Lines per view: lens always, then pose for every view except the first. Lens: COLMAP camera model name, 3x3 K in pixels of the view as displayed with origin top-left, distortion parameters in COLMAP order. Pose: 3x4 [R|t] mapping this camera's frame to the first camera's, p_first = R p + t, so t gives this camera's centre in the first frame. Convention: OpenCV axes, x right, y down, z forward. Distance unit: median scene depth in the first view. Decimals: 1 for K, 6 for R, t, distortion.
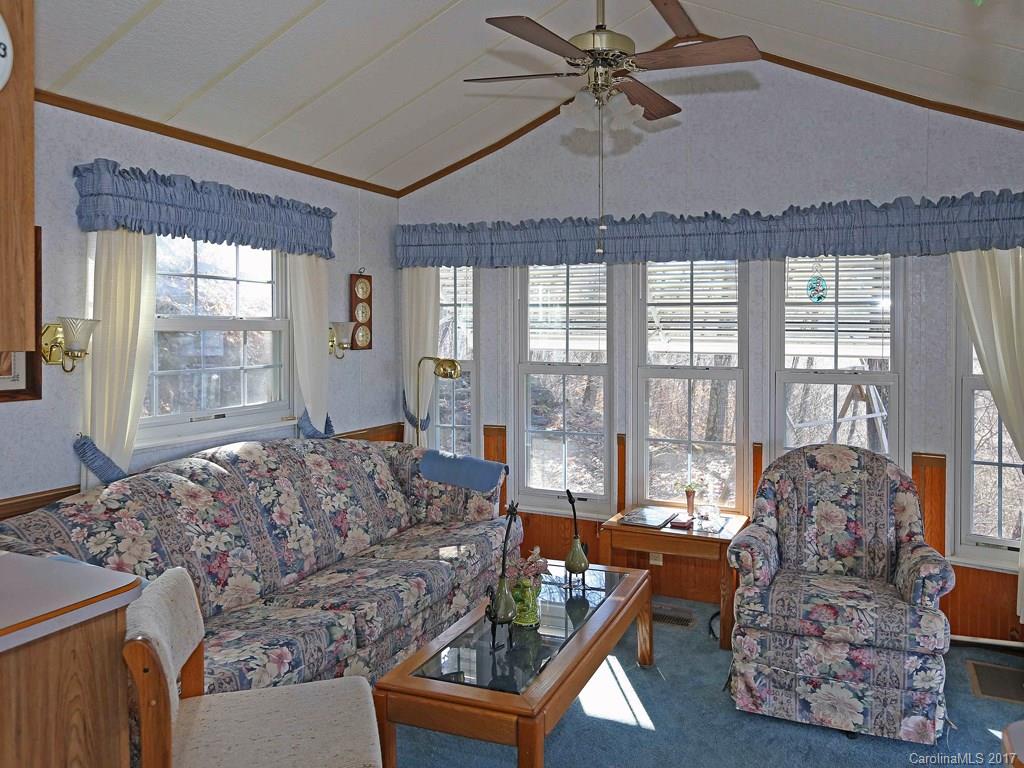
lens RADIAL K [[779.1, 0, 508.4], [0, 779.1, 329.8], [0, 0, 1]] dist [-0.007530, 0.020158]
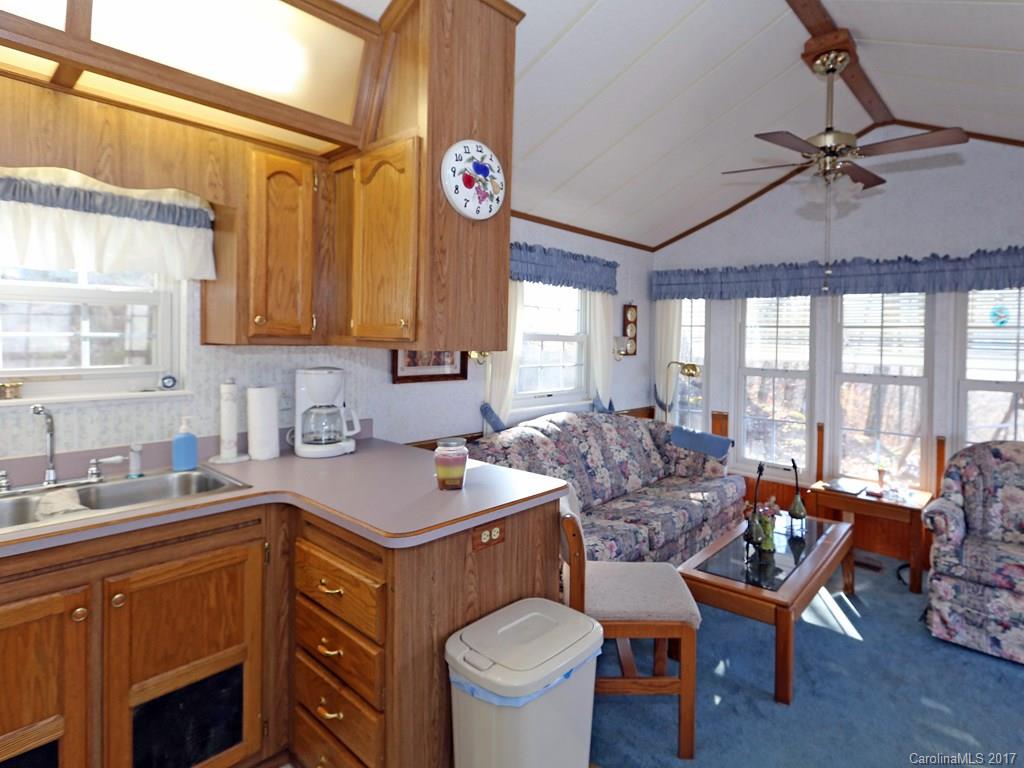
lens RADIAL K [[560.1, 0, 527.1], [0, 560.1, 339.7], [0, 0, 1]] dist [0.002743, 0.002186]
pose [[0.957219, 0.015277, -0.288961, -0.080391], [-0.016690, 0.999858, -0.002425, 0.001307], [0.288883, 0.007144, 0.957338, -0.092060]]
